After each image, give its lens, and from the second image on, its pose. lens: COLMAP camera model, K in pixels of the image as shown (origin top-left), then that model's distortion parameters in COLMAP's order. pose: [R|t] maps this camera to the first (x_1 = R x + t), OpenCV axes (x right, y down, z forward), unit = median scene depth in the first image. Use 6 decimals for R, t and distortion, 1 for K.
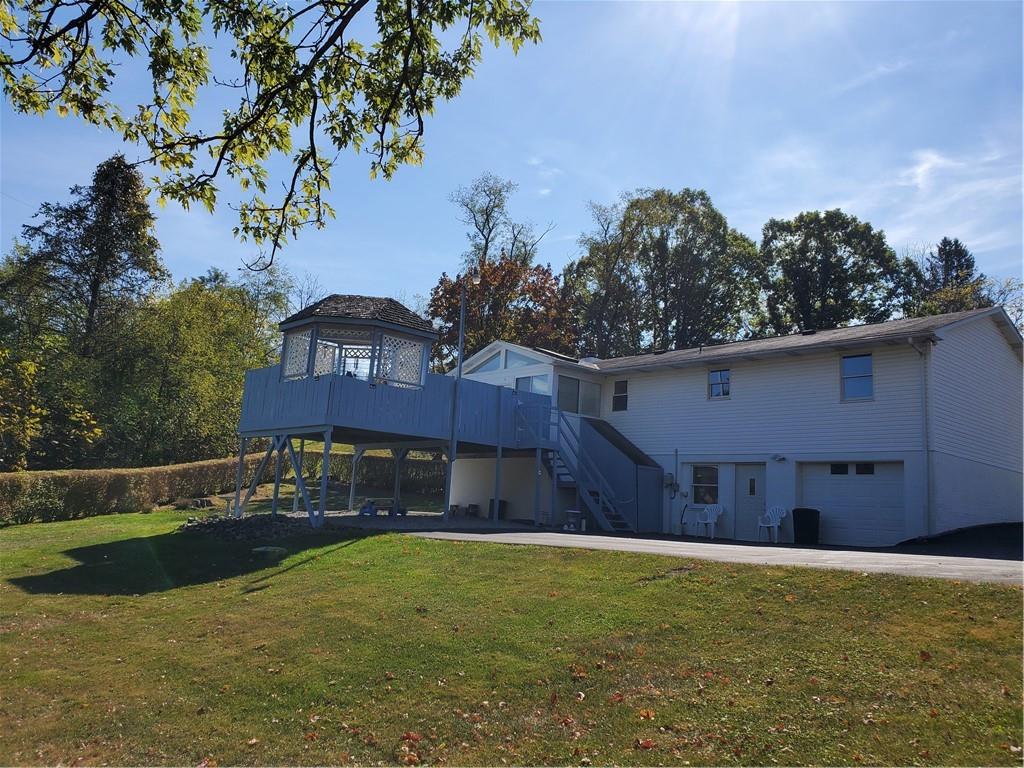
lens RADIAL K [[790.5, 0, 512.0], [0, 790.5, 384.0], [0, 0, 1]] dist [-0.002922, -0.001514]
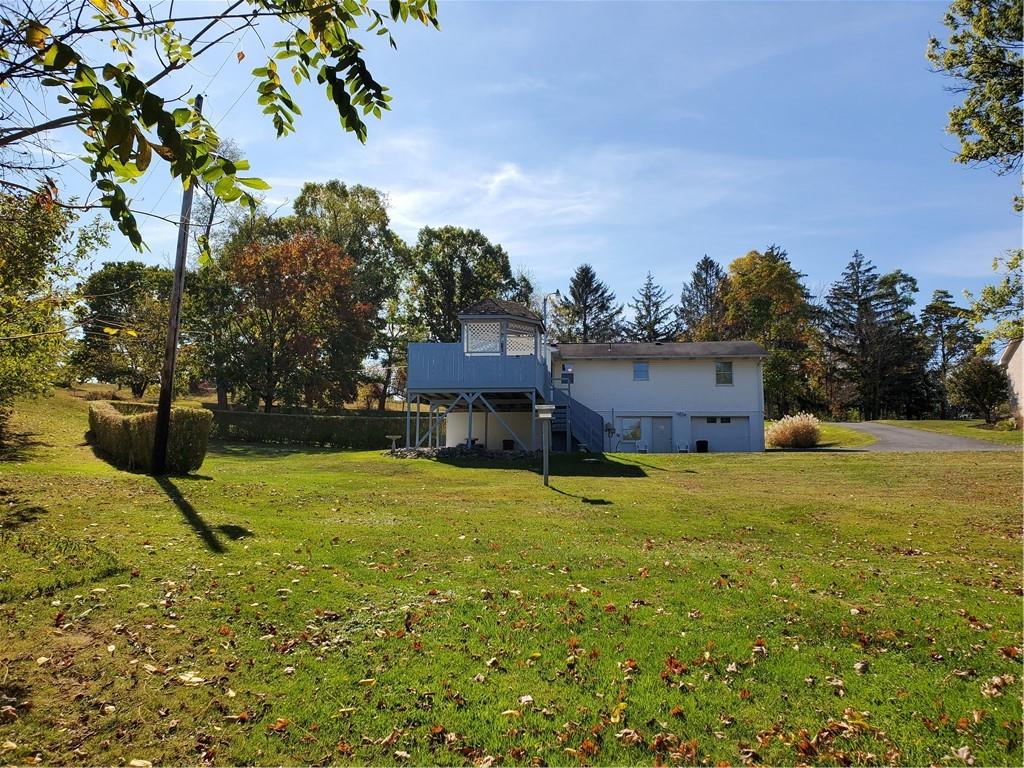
lens RADIAL K [[776.3, 0, 512.0], [0, 776.3, 384.0], [0, 0, 1]] dist [0.006102, 0.001558]
pose [[0.754636, 0.041093, 0.654856, -0.395718], [-0.072147, 0.997182, 0.020565, 0.005060], [-0.652166, -0.062765, 0.755474, -0.037836]]
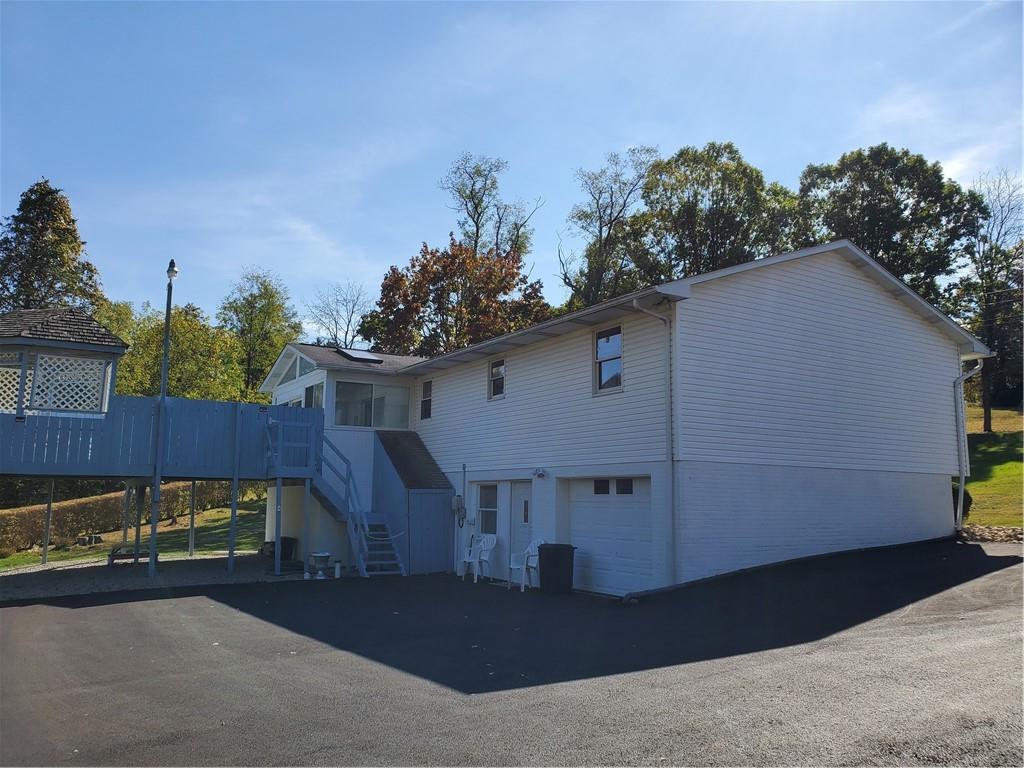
lens RADIAL K [[799.0, 0, 512.0], [0, 799.0, 384.0], [0, 0, 1]] dist [0.004151, -0.001482]
pose [[0.982001, -0.077302, -0.172330, 0.152978], [0.079131, 0.996857, 0.003757, 0.001075], [0.171498, -0.017326, 0.985032, 0.084246]]
